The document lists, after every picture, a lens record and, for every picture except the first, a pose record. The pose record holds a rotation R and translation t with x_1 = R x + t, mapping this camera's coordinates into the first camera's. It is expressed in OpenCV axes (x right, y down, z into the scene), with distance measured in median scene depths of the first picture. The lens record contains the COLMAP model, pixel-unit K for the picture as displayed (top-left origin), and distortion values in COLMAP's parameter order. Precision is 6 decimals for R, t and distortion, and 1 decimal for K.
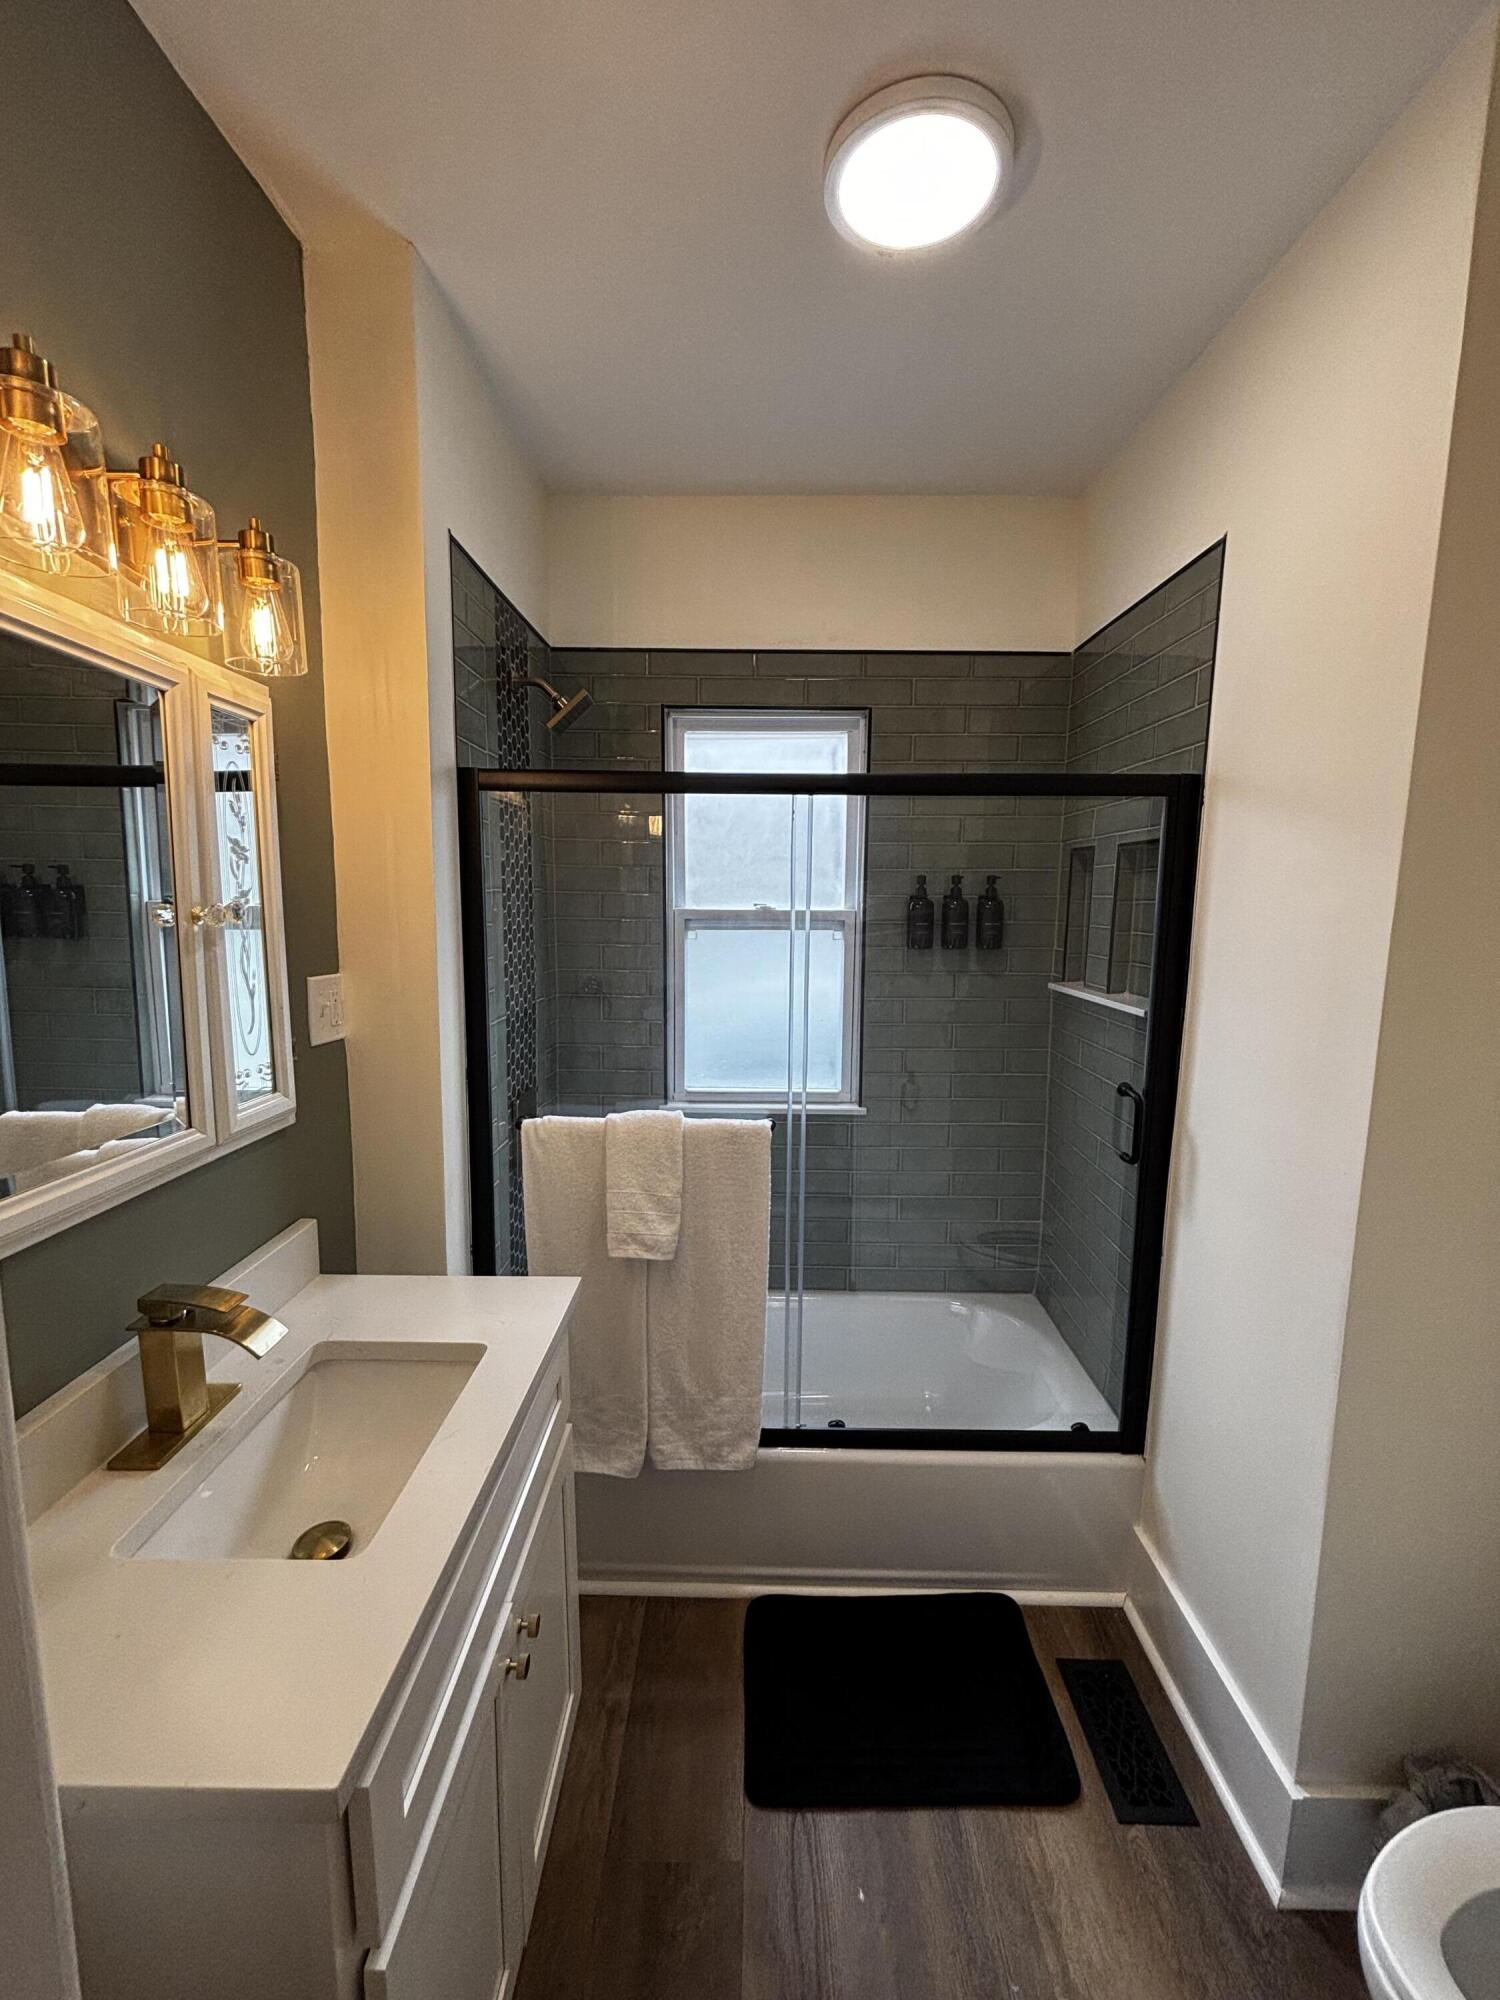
lens RADIAL K [[811.8, 0, 751.1], [0, 811.8, 1001.5], [0, 0, 1]] dist [0.026701, -0.013925]
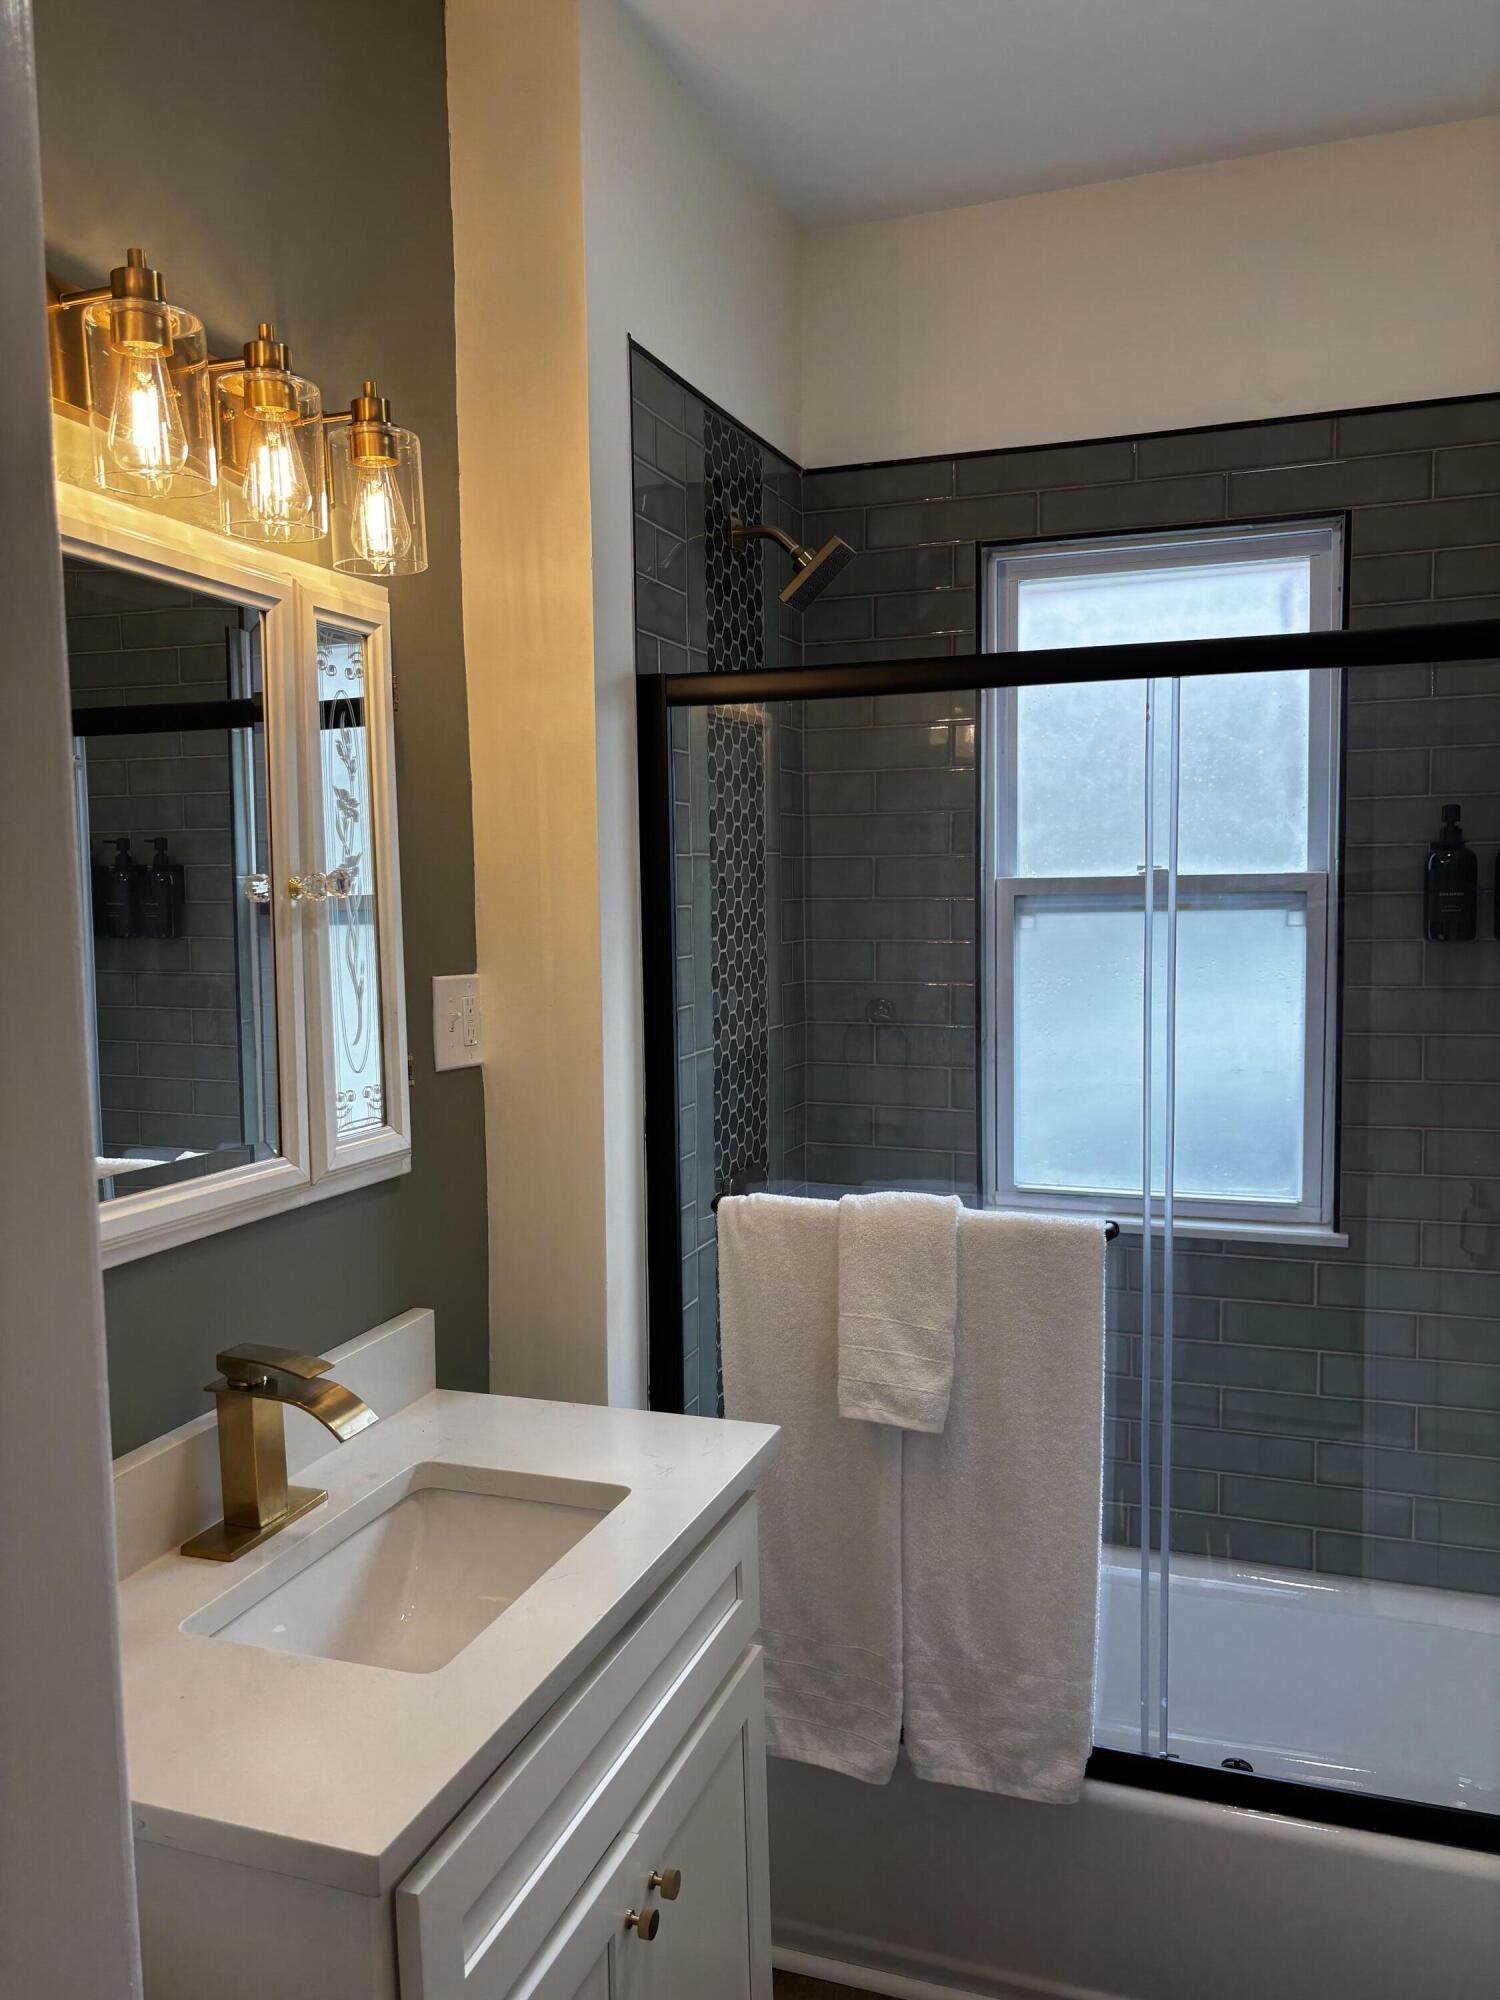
lens RADIAL K [[1507.1, 0, 752.2], [0, 1507.1, 1024.5], [0, 0, 1]] dist [0.109953, -0.198602]
pose [[0.947021, 0.008973, -0.321047, 0.167291], [-0.018571, 0.999467, -0.026846, 0.046140], [0.320635, 0.031386, 0.946683, -0.192174]]
